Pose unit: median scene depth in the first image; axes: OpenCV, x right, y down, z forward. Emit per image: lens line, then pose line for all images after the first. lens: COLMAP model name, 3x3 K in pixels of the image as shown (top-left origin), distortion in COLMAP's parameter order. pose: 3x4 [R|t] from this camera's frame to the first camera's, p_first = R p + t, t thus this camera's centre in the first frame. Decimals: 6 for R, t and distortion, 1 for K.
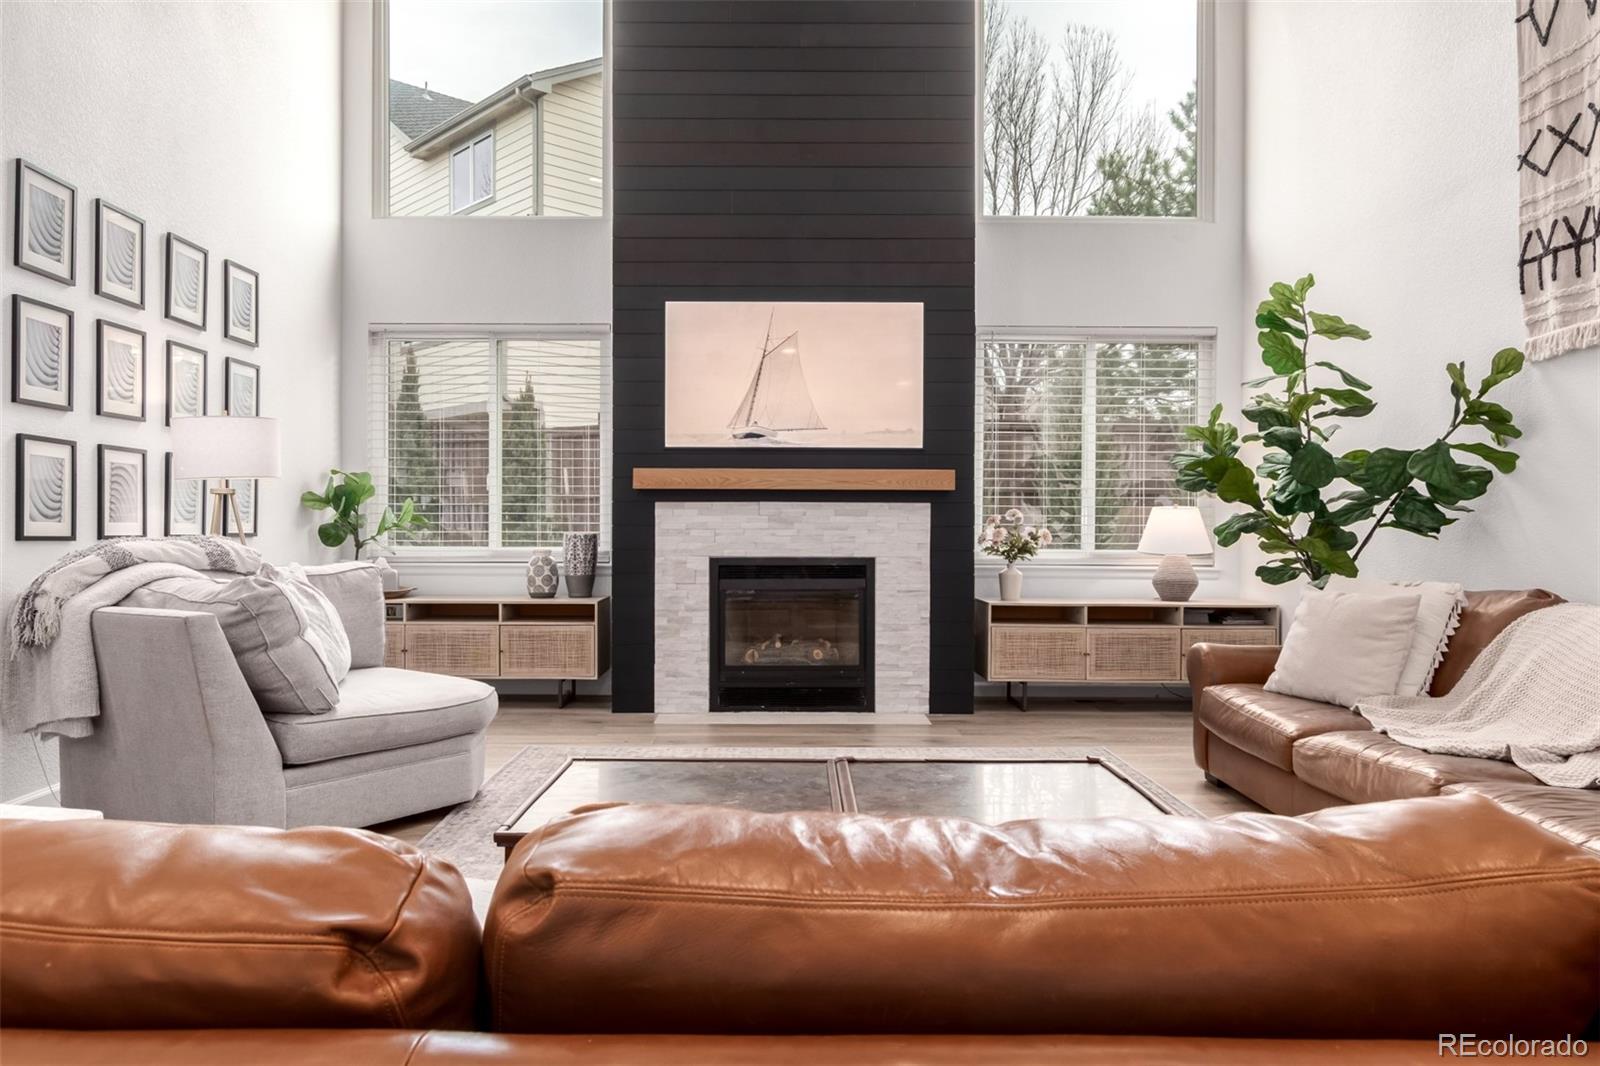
lens RADIAL K [[1078.2, 0, 797.6], [0, 1078.2, 524.1], [0, 0, 1]] dist [0.010138, 0.000168]
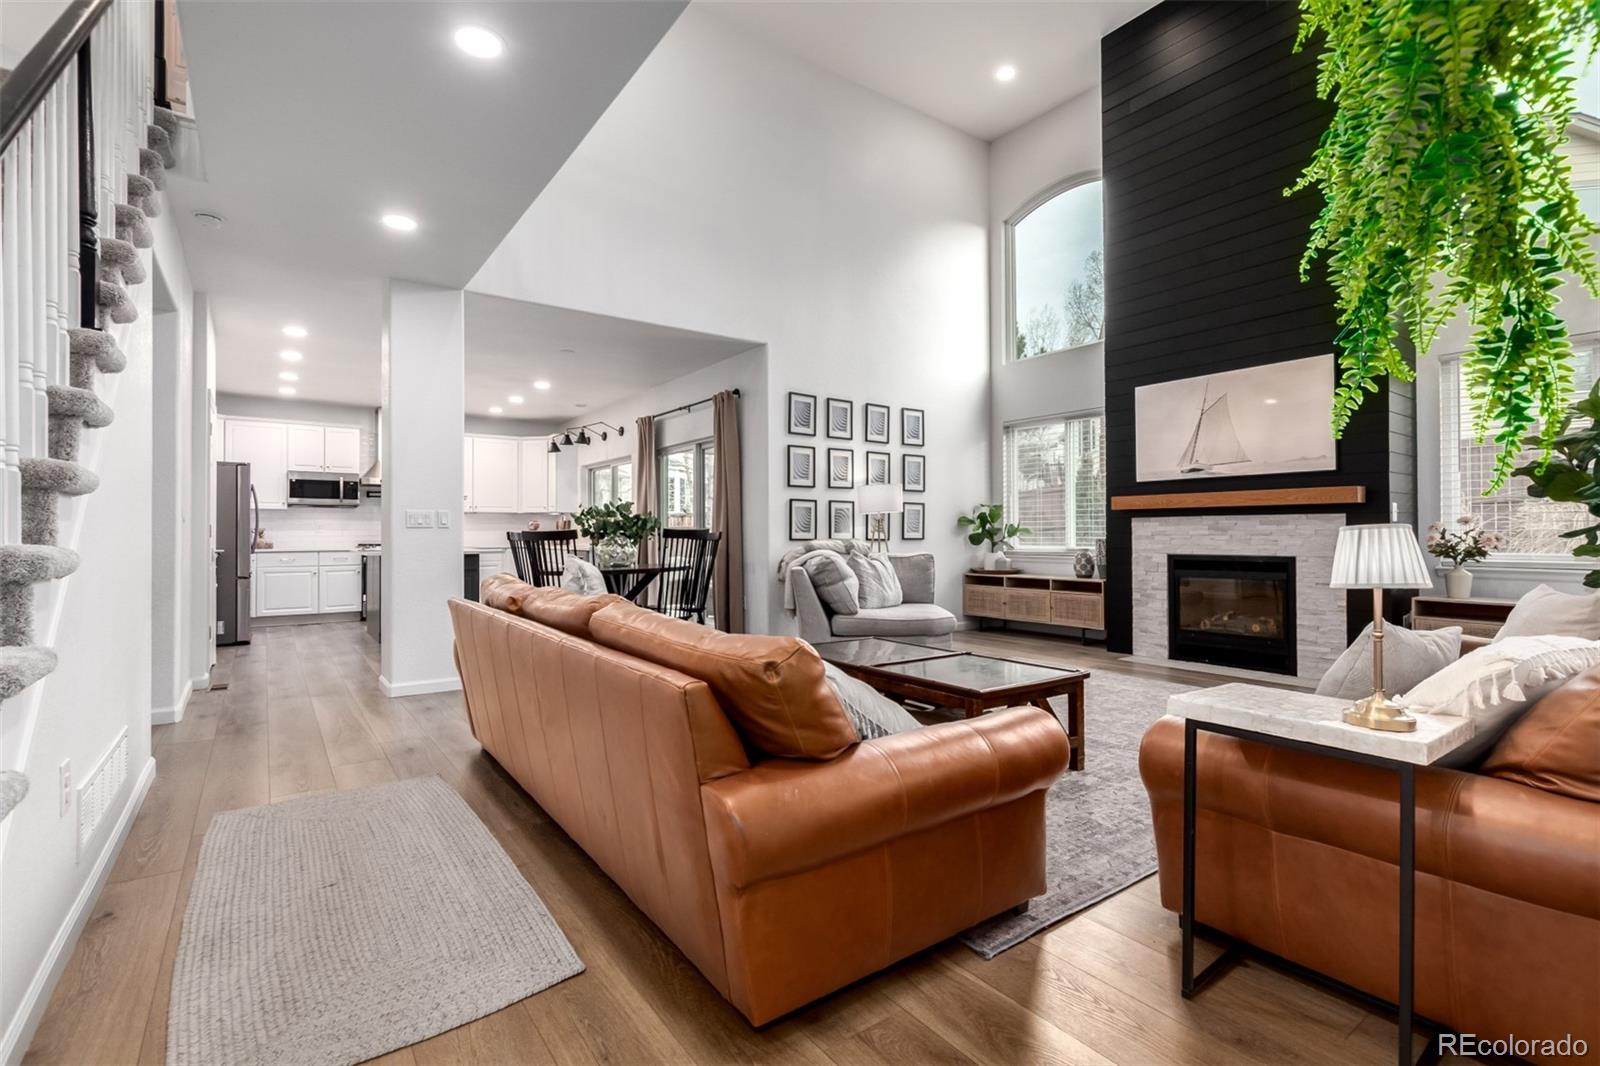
lens RADIAL K [[754.2, 0, 798.4], [0, 754.2, 531.4], [0, 0, 1]] dist [0.001951, -0.000530]
pose [[0.578948, -0.007367, -0.815331, 0.469841], [0.005079, 0.999972, -0.005430, 0.002254], [0.815348, -0.000997, 0.578970, -0.012620]]
